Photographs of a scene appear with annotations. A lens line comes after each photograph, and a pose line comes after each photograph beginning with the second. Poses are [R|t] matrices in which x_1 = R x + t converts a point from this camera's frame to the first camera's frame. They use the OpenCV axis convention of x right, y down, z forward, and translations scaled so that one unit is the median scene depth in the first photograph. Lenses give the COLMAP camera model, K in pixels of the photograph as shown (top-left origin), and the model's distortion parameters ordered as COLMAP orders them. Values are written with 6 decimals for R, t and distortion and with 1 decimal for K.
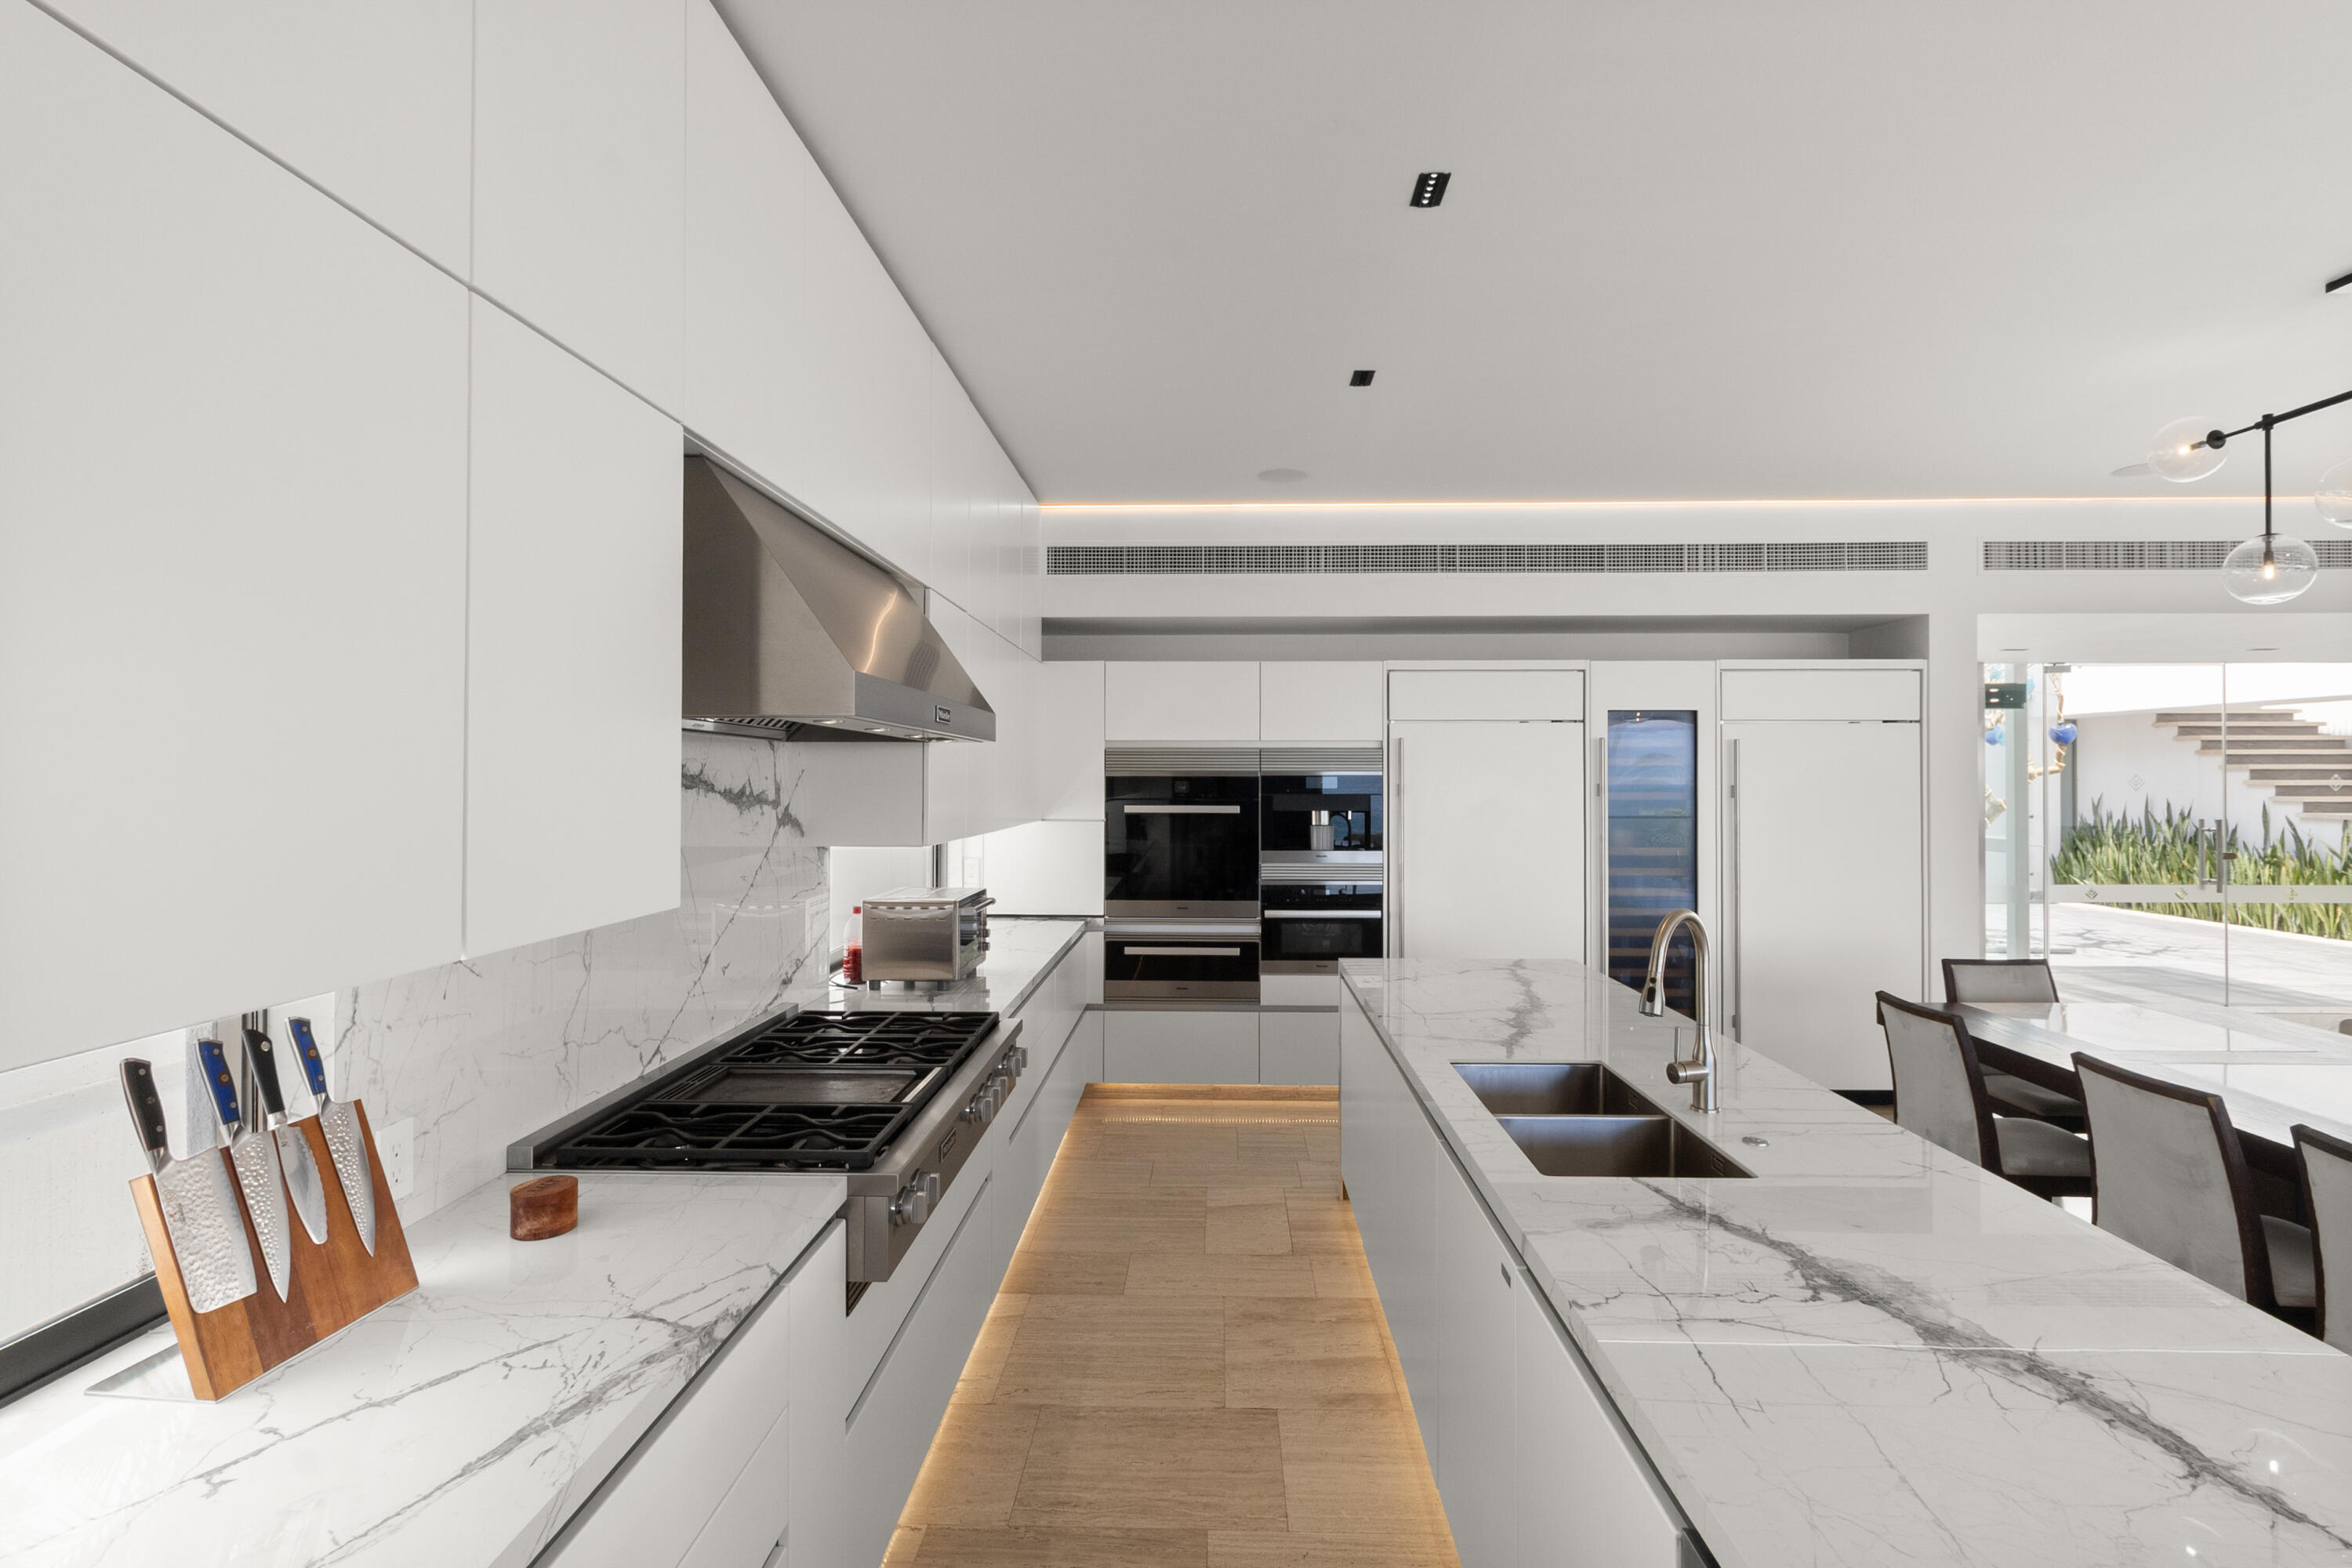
lens RADIAL K [[1087.4, 0, 1177.7], [0, 1087.4, 766.3], [0, 0, 1]] dist [-0.000626, -0.000250]
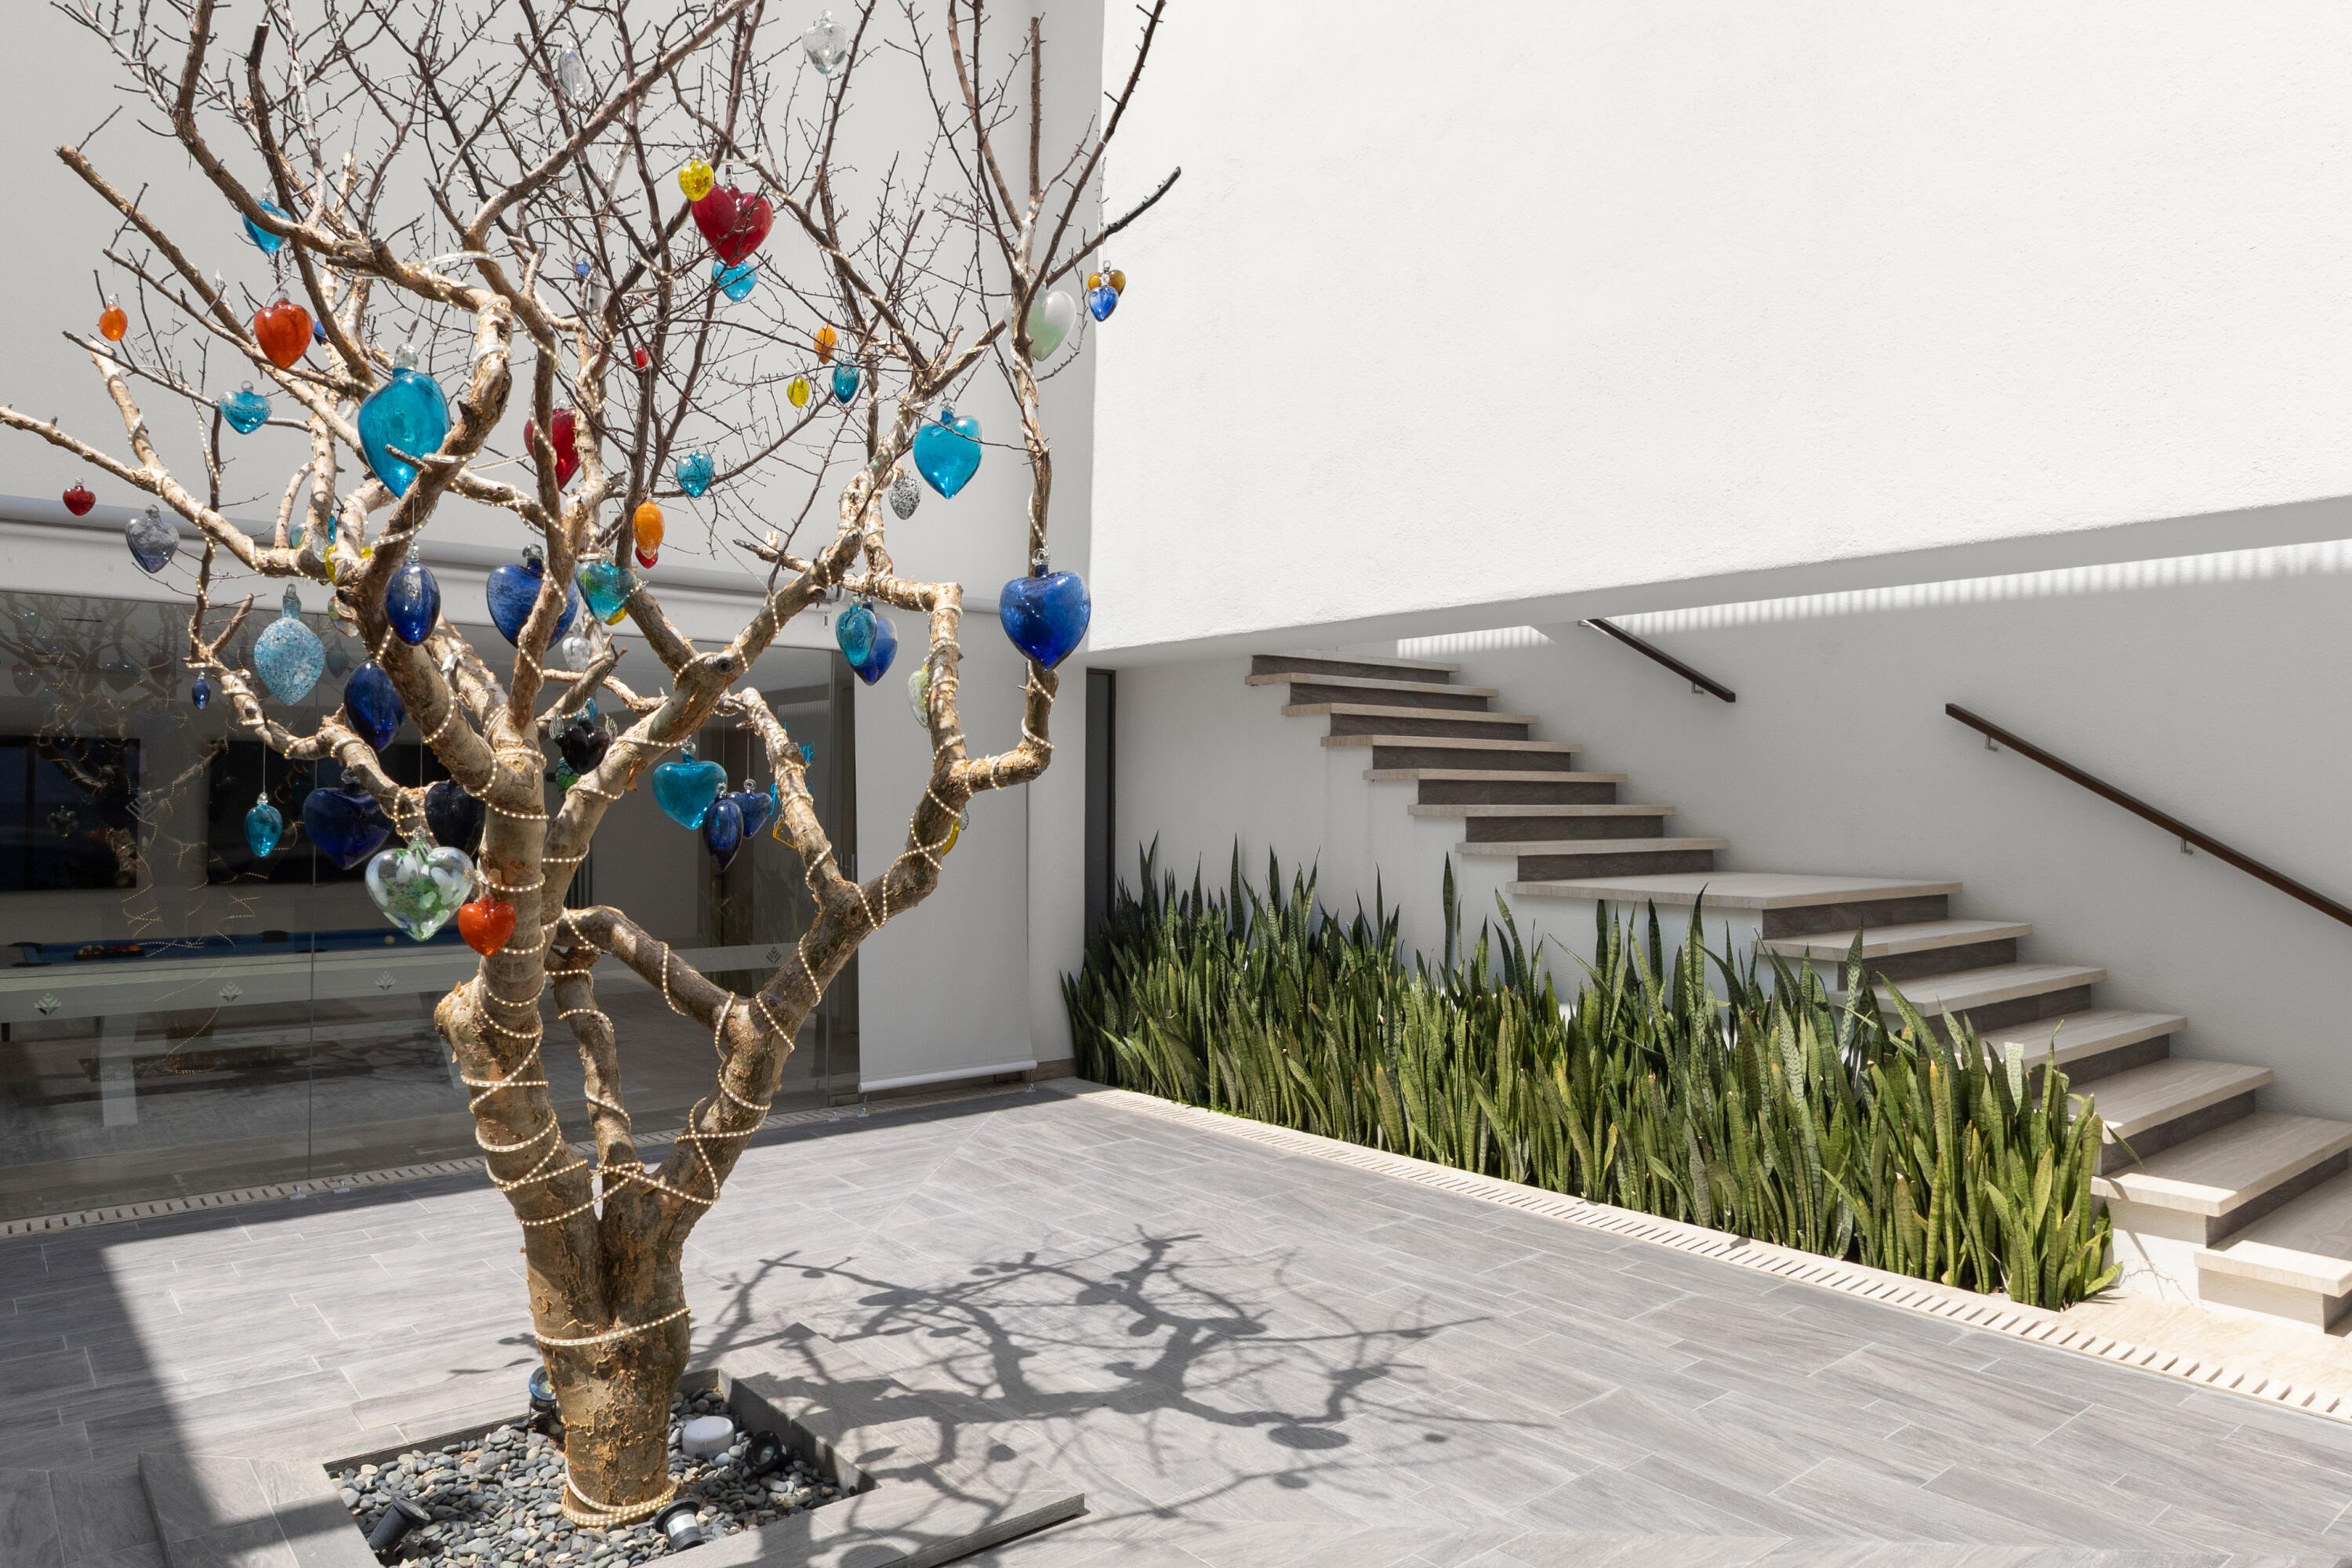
lens RADIAL K [[1532.1, 0, 1177.4], [0, 1532.1, 784.8], [0, 0, 1]] dist [-0.021725, -0.001933]
pose [[0.745540, 0.011018, 0.666369, 0.481265], [-0.015442, 0.999880, 0.000743, 0.005370], [-0.666282, -0.010844, 0.745621, 0.578411]]
